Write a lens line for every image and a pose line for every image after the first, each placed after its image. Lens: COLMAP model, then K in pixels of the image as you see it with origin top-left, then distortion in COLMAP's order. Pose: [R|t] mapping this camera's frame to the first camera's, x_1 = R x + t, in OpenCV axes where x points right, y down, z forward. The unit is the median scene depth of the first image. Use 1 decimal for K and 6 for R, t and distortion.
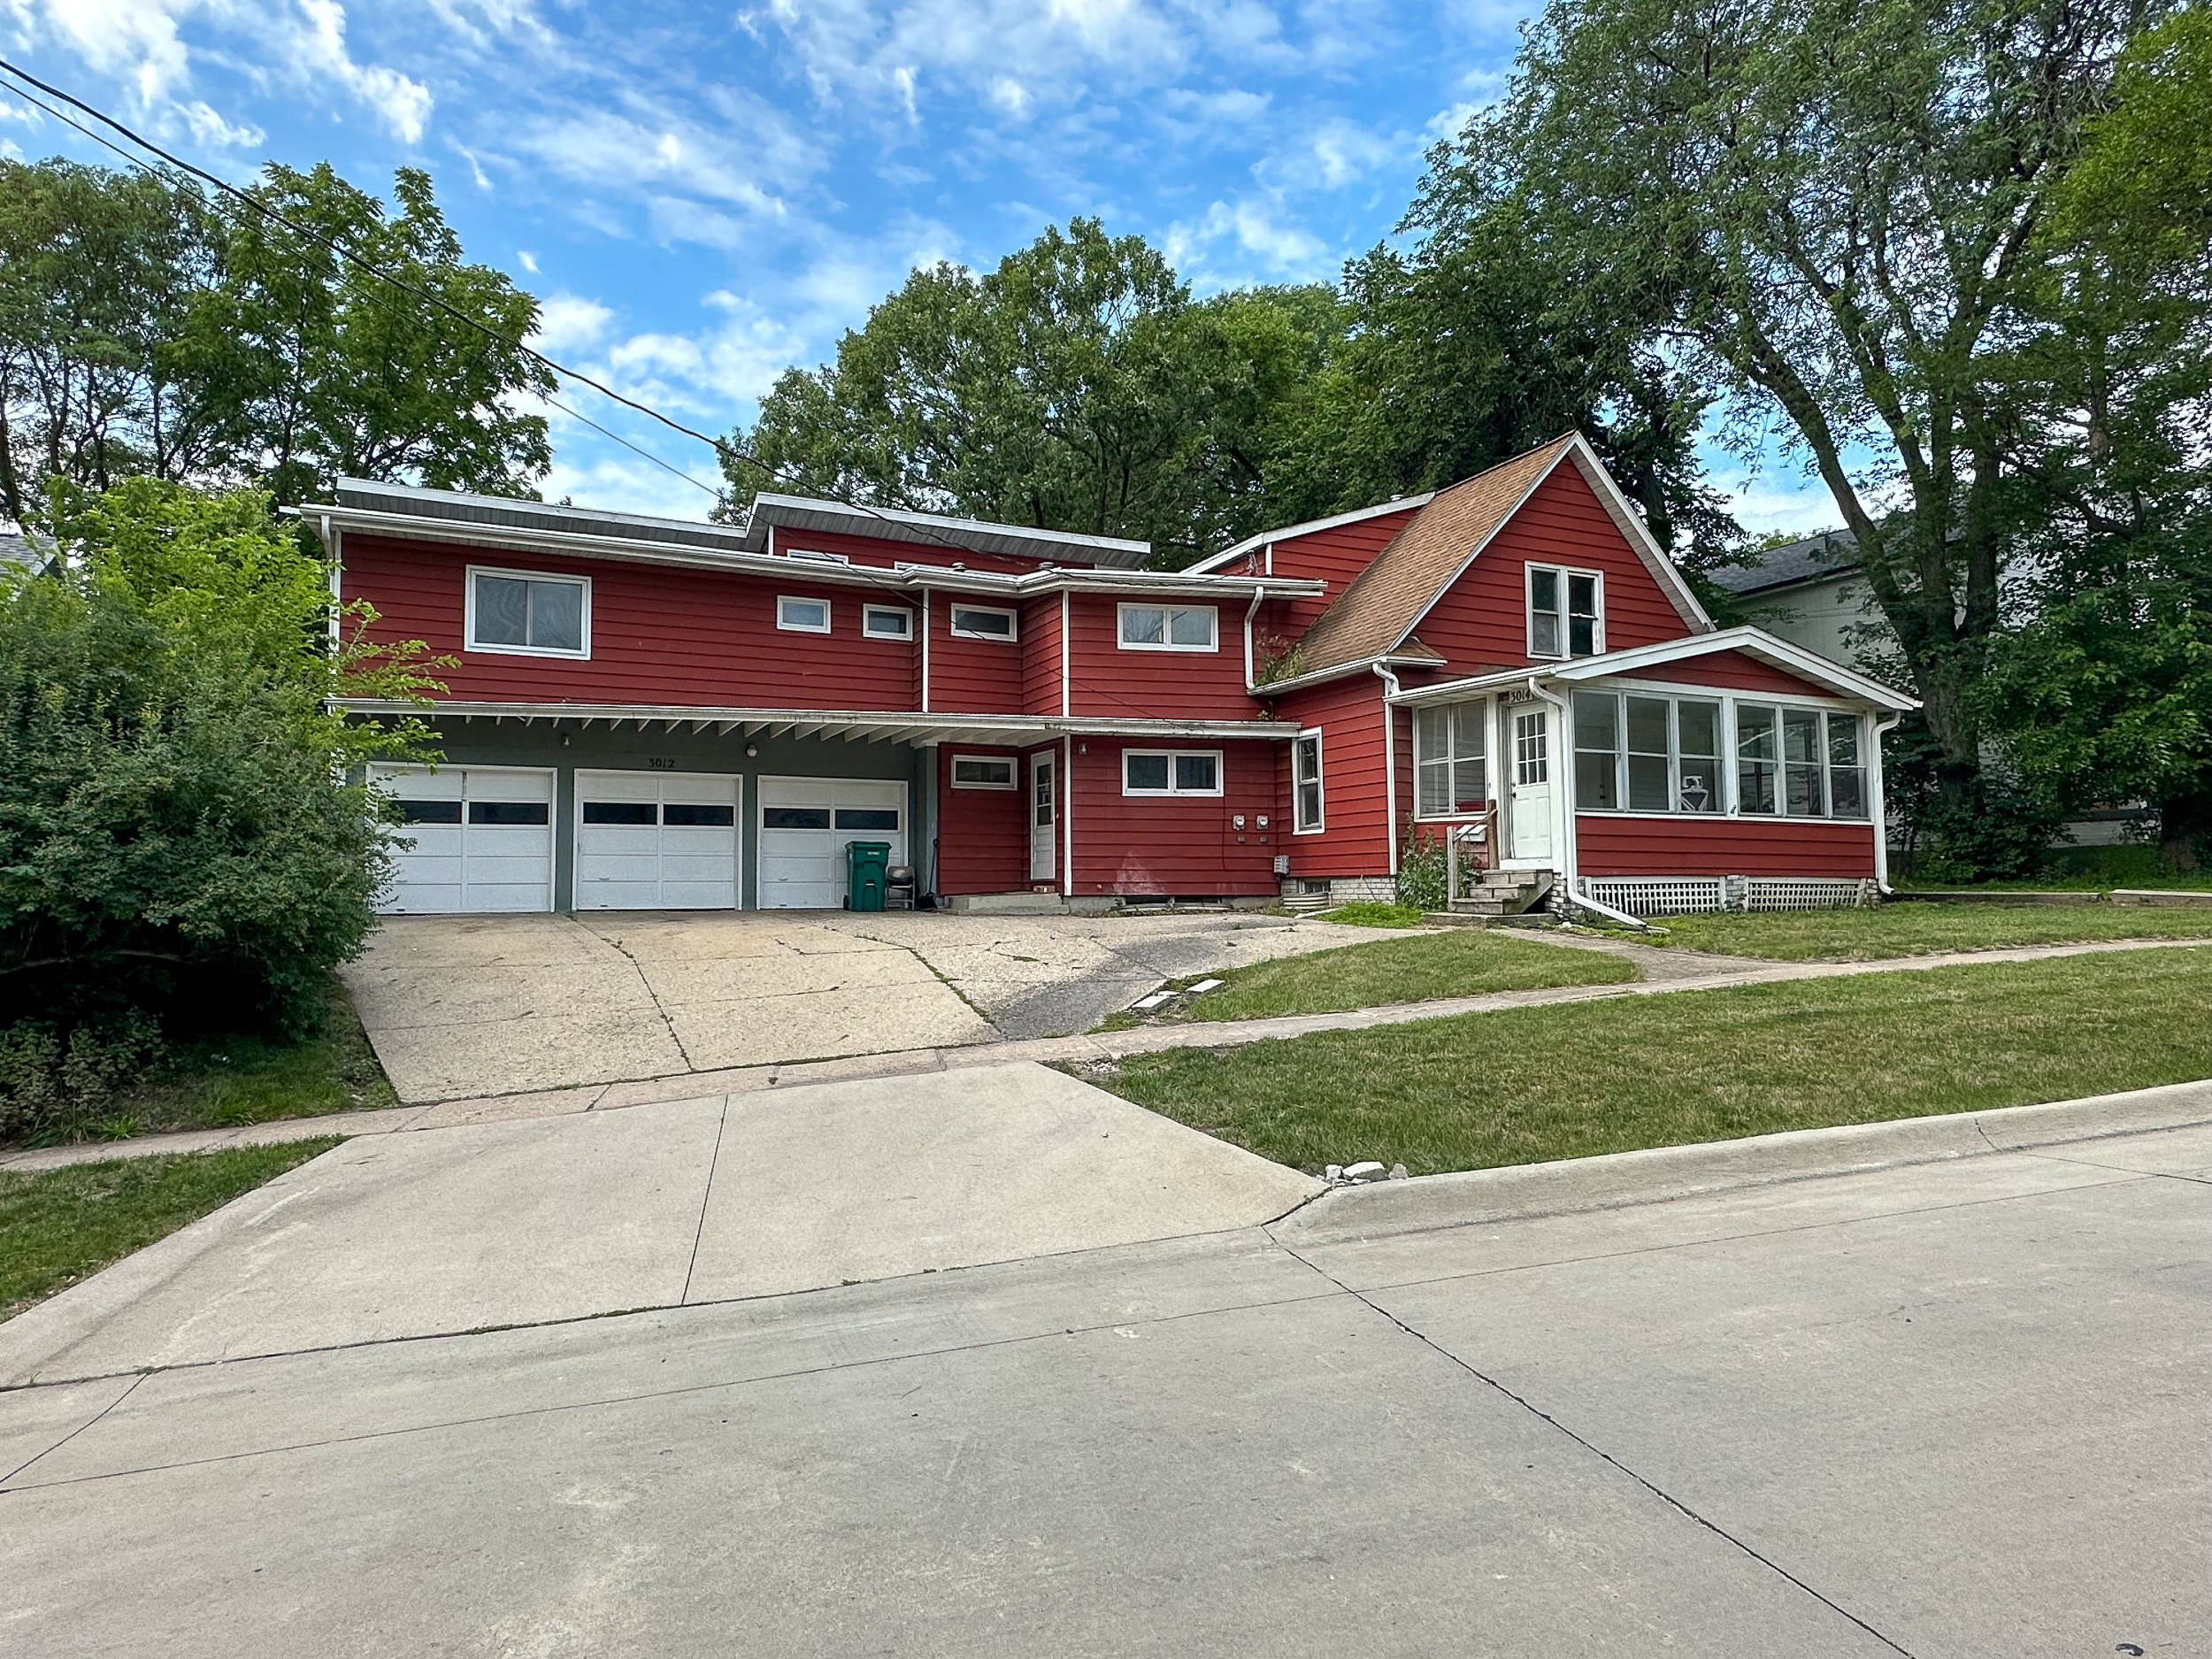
lens RADIAL K [[1303.0, 0, 1116.7], [0, 1303.0, 840.5], [0, 0, 1]] dist [-0.009995, -0.000172]
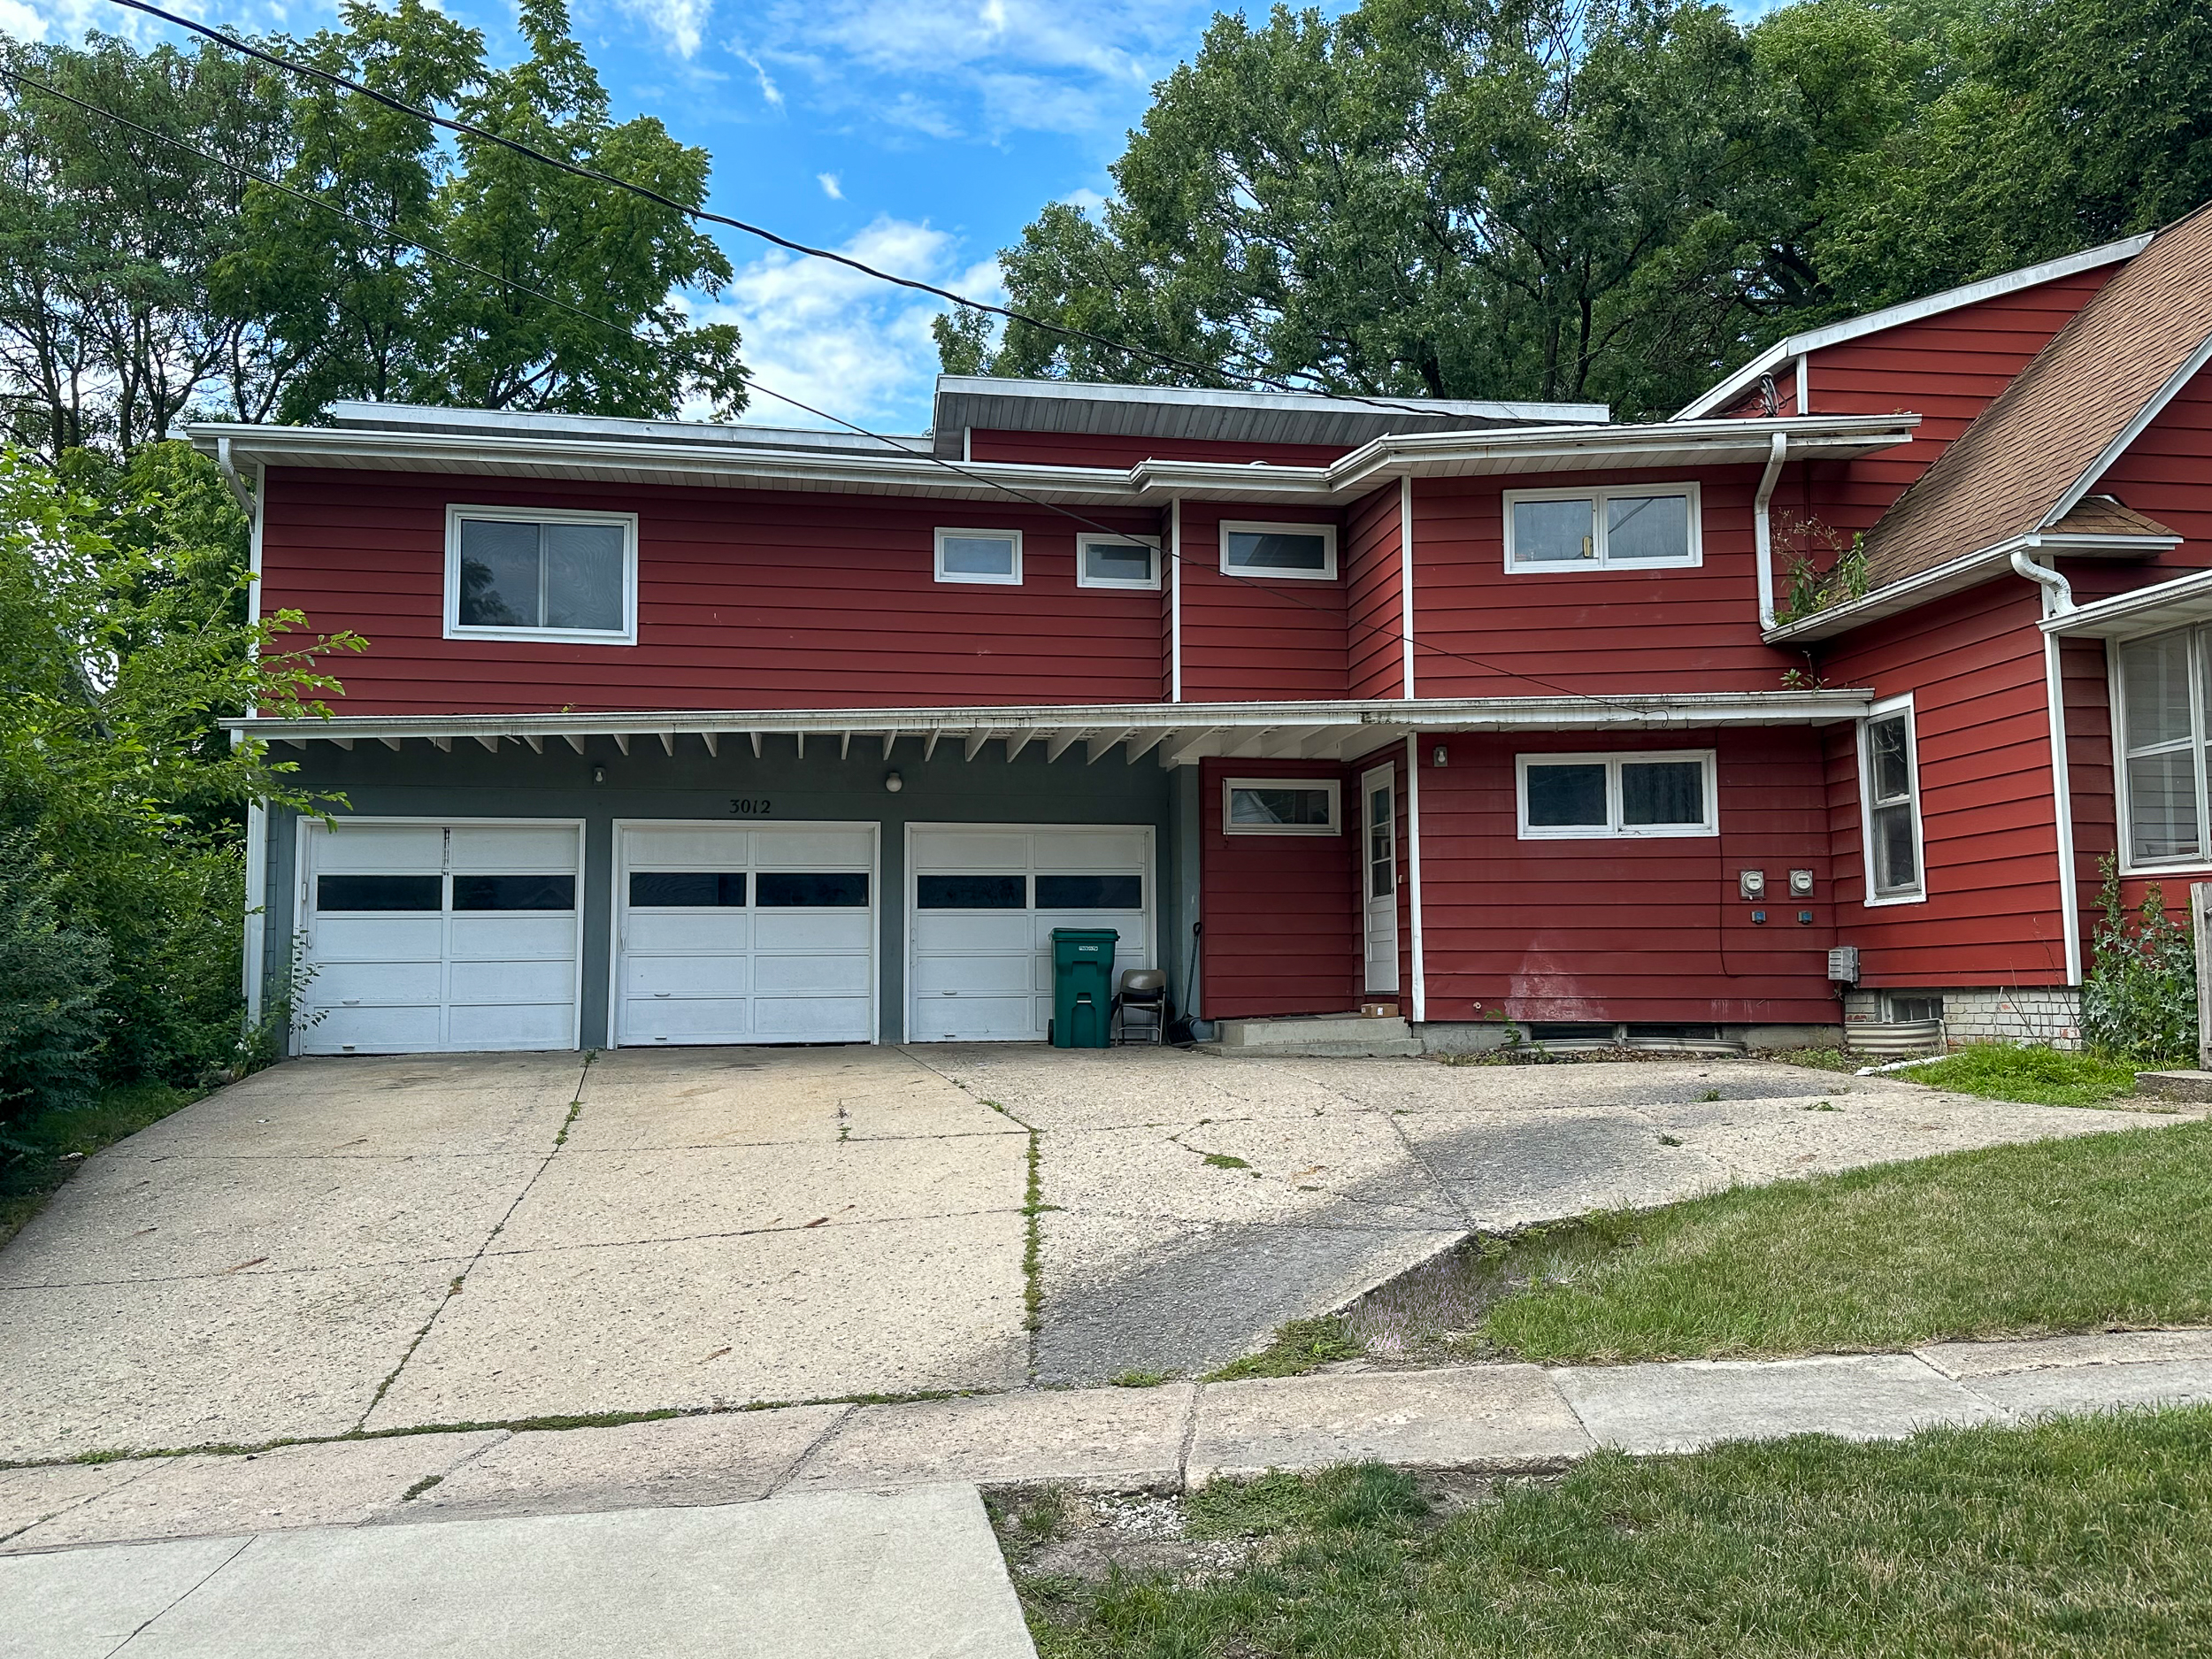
lens RADIAL K [[1846.4, 0, 1098.2], [0, 1846.4, 836.2], [0, 0, 1]] dist [0.118570, -0.194667]
pose [[0.955555, -0.027233, -0.293551, 0.063573], [0.013509, 0.998723, -0.048680, -0.000150], [0.294502, 0.042551, 0.954703, 0.198663]]
